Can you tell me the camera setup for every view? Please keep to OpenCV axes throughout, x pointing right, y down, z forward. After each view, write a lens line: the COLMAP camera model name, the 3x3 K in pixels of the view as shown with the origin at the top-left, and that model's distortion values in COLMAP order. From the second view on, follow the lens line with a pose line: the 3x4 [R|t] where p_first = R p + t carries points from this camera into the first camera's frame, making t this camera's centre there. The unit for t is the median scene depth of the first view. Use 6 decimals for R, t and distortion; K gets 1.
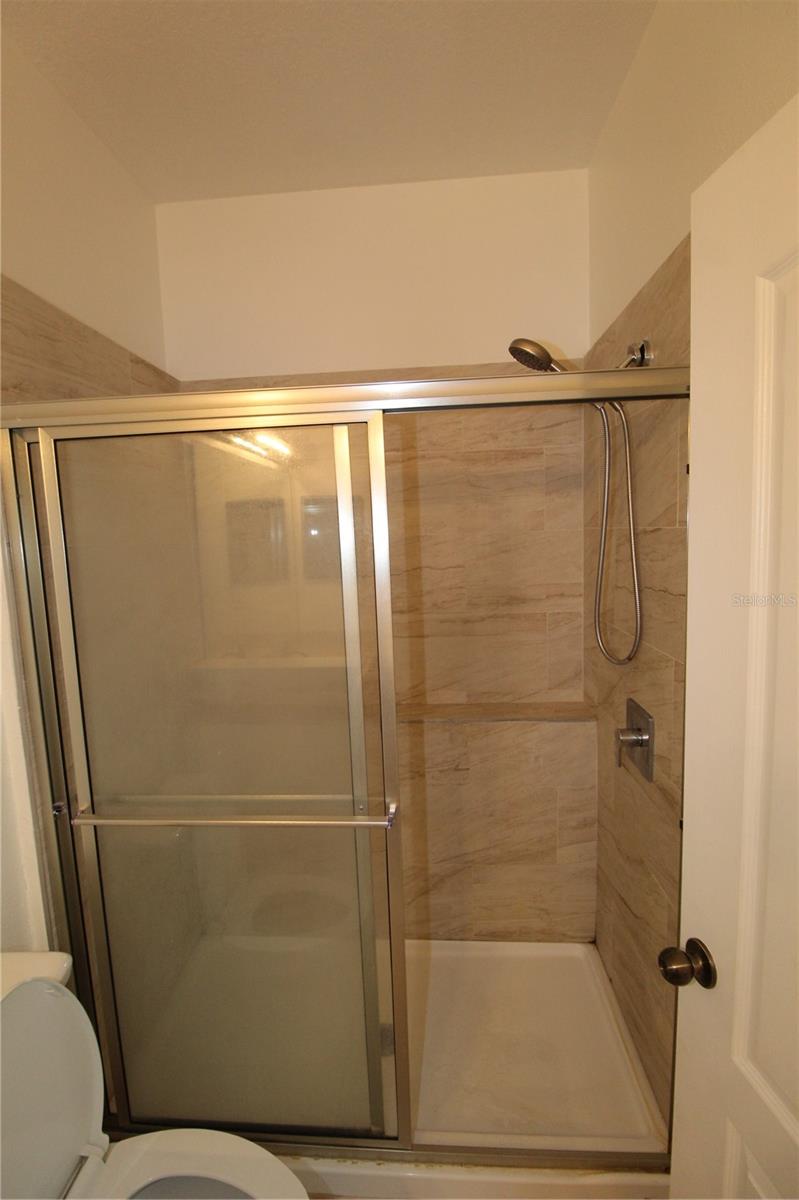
lens RADIAL K [[555.4, 0, 390.7], [0, 555.4, 598.0], [0, 0, 1]] dist [-0.000425, -0.013019]
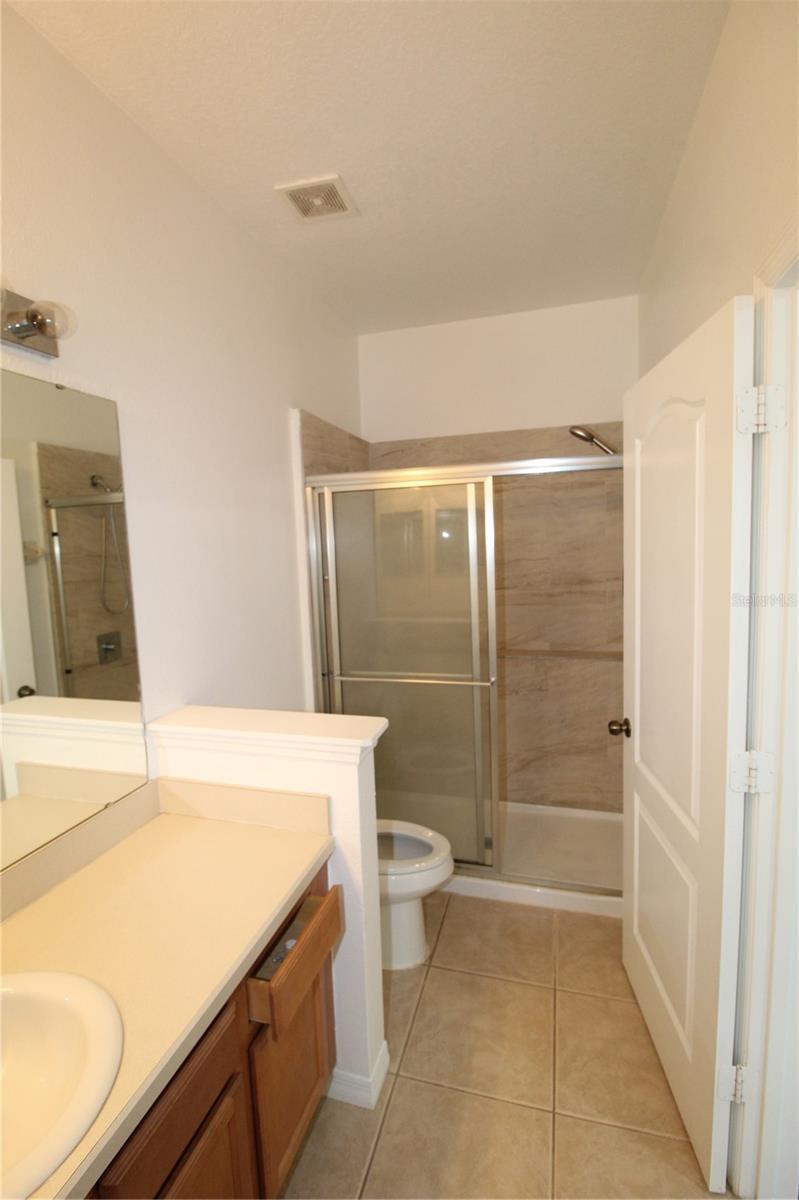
lens RADIAL K [[555.4, 0, 390.7], [0, 555.4, 598.0], [0, 0, 1]] dist [-0.000425, -0.013019]
pose [[0.976449, 0.022918, -0.214526, 0.039162], [-0.023735, 0.999718, -0.001233, 0.065112], [0.214437, 0.006295, 0.976717, -0.590229]]
